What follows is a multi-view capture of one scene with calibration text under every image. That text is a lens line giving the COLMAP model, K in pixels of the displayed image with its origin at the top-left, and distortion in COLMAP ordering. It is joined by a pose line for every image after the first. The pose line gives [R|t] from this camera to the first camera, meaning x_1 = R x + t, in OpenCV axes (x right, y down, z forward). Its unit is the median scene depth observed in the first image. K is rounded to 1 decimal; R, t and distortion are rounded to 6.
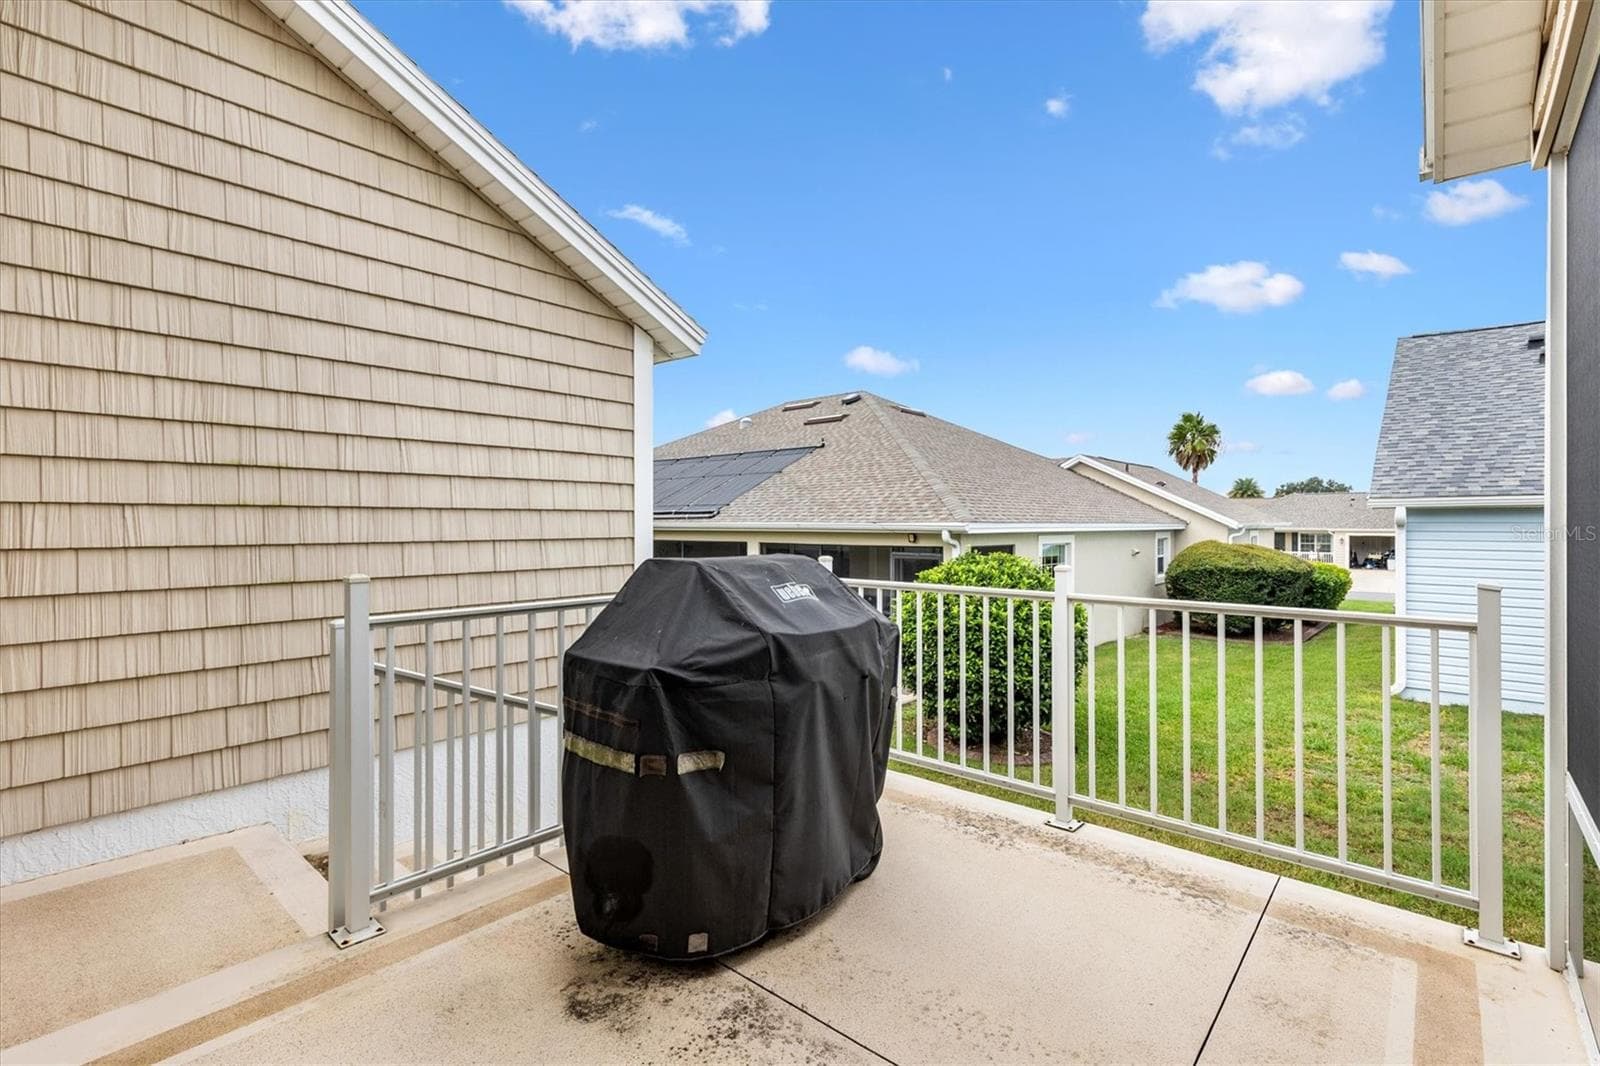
lens RADIAL K [[722.7, 0, 802.2], [0, 722.7, 527.8], [0, 0, 1]] dist [0.011096, -0.000699]
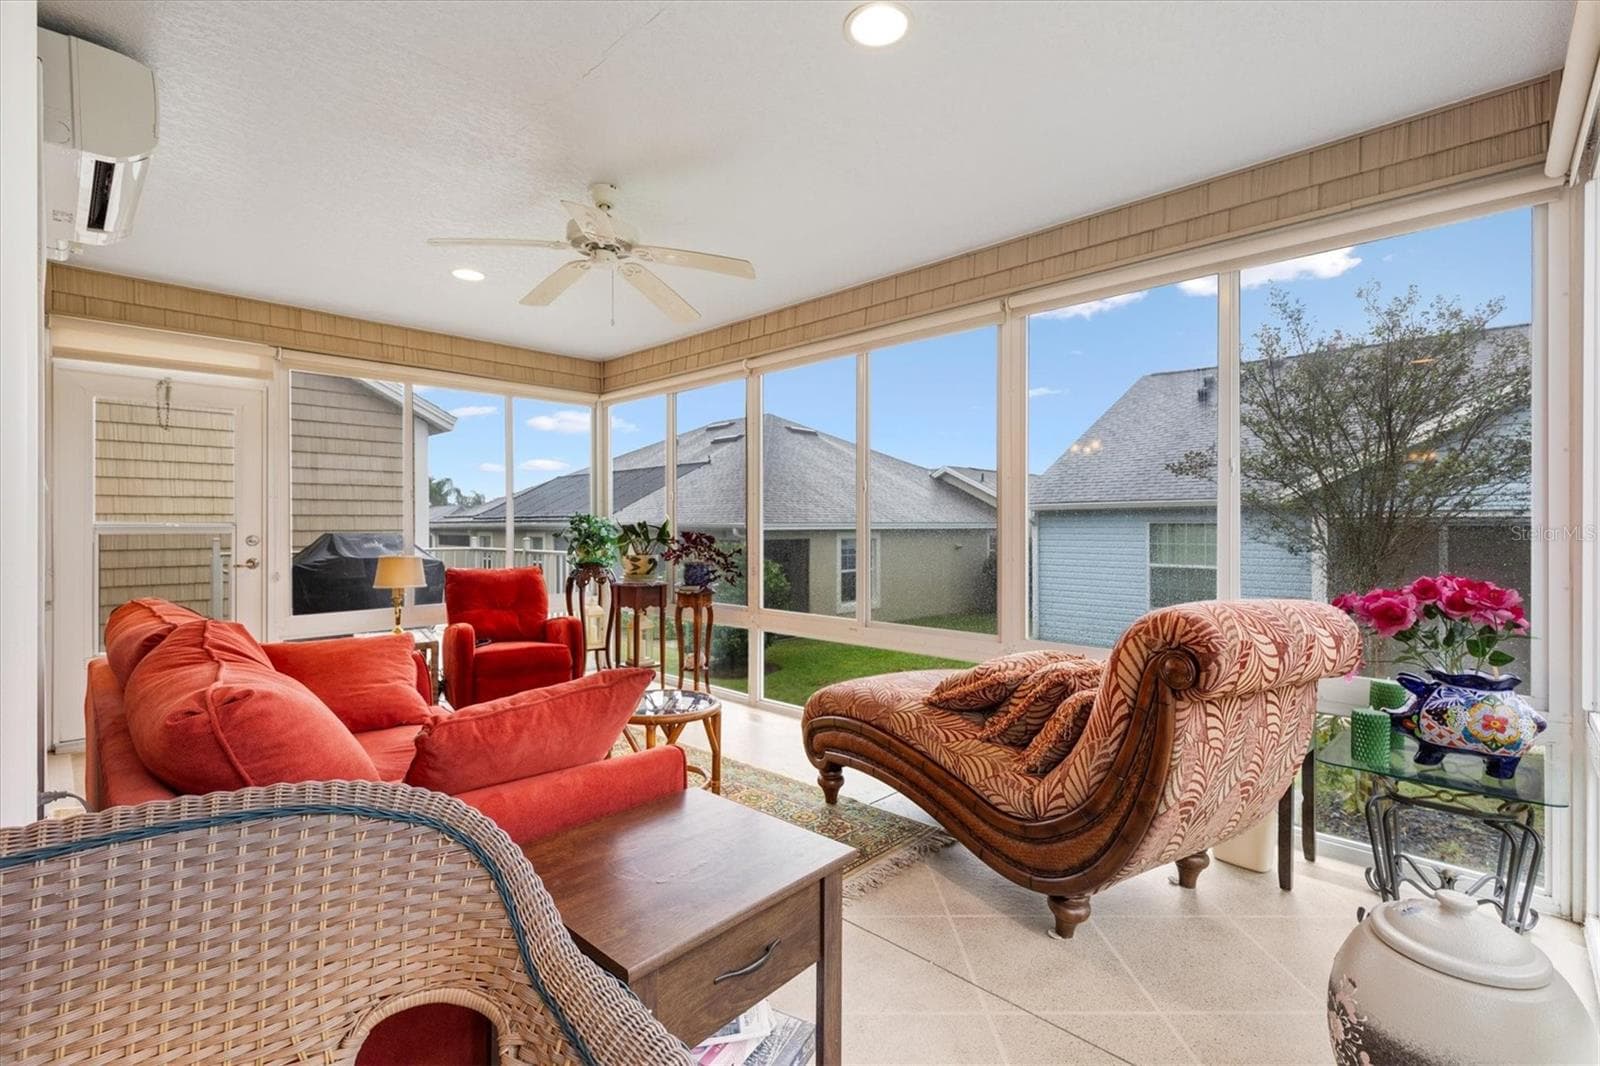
lens RADIAL K [[722.7, 0, 799.7], [0, 722.7, 530.5], [0, 0, 1]] dist [0.011096, -0.000699]
pose [[0.998900, -0.000248, -0.046900, 0.945064], [0.000243, 1.000000, -0.000112, 0.017691], [0.046900, 0.000100, 0.998900, -0.920249]]
